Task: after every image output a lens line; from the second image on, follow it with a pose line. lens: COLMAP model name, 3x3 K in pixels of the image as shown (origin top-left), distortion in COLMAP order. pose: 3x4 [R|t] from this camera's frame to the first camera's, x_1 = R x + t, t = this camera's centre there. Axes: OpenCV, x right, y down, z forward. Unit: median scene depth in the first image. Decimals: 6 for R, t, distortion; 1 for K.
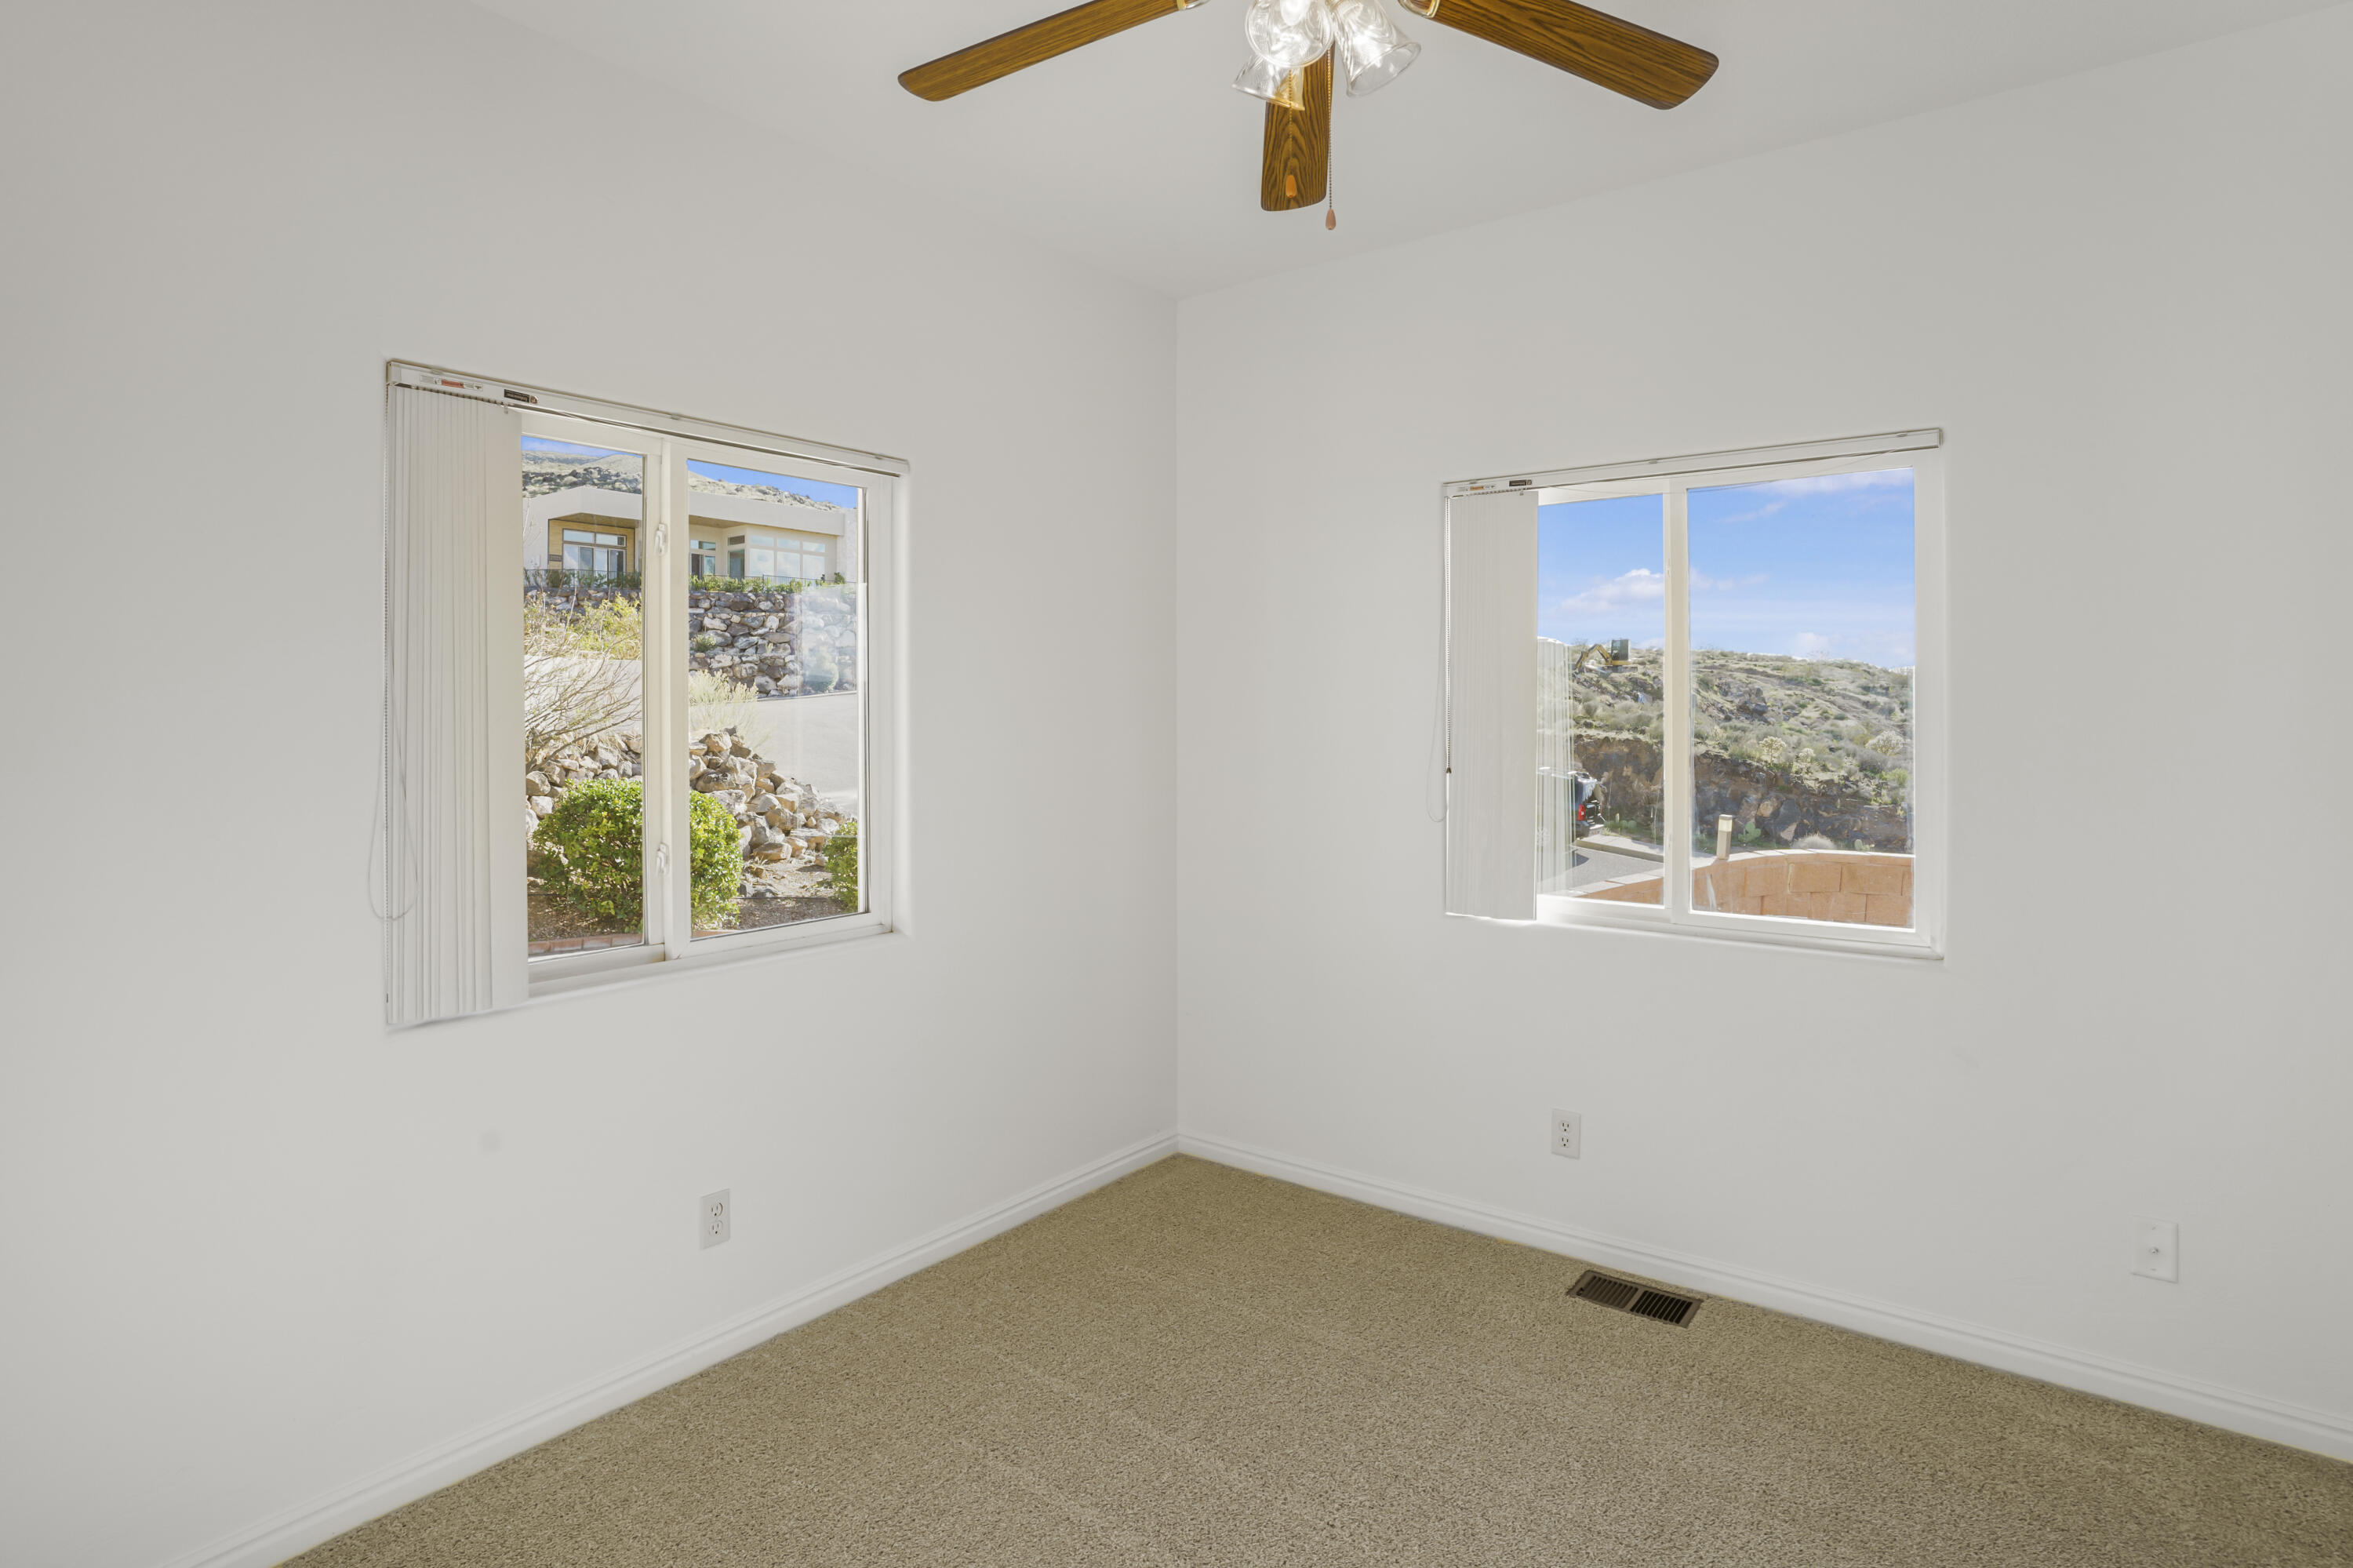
lens RADIAL K [[1199.0, 0, 1181.8], [0, 1199.0, 769.3], [0, 0, 1]] dist [-0.071345, 0.034174]
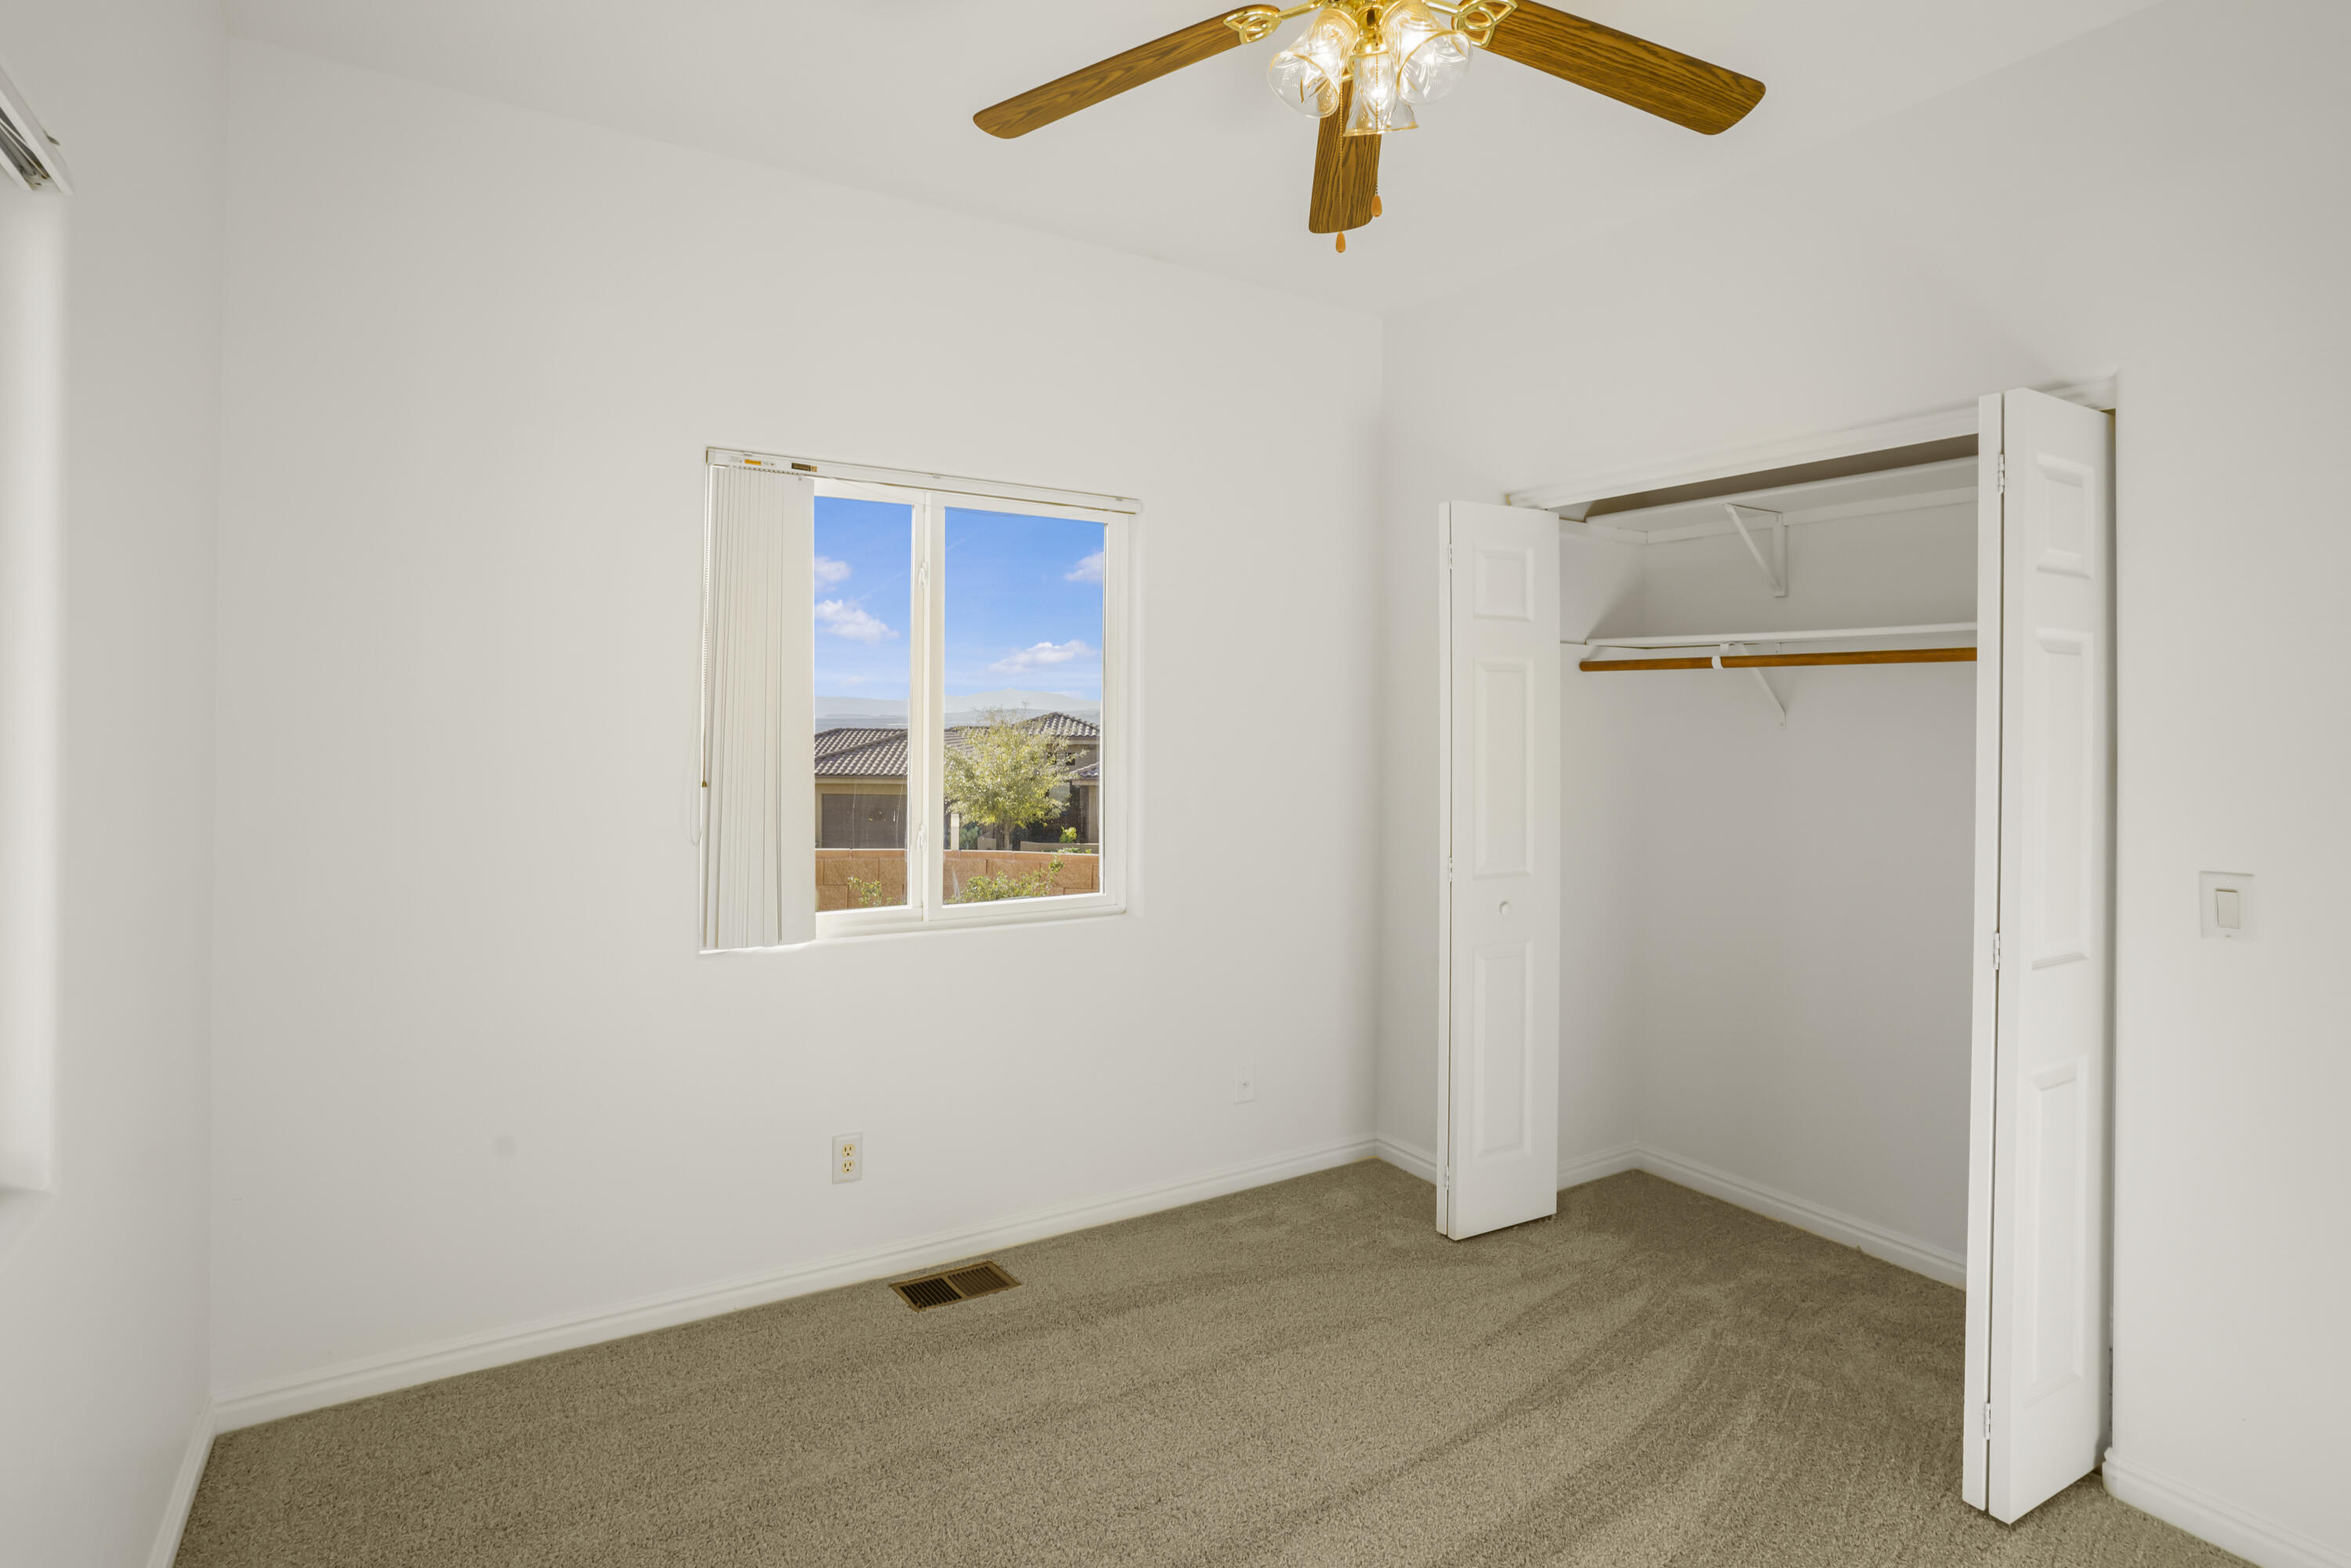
lens RADIAL K [[1197.9, 0, 1180.8], [0, 1197.9, 769.3], [0, 0, 1]] dist [-0.071345, 0.034174]
pose [[0.359880, -0.023967, 0.932691, -0.470905], [0.045001, 0.998952, 0.008306, -0.001106], [-0.931913, 0.038983, 0.360582, 0.401577]]
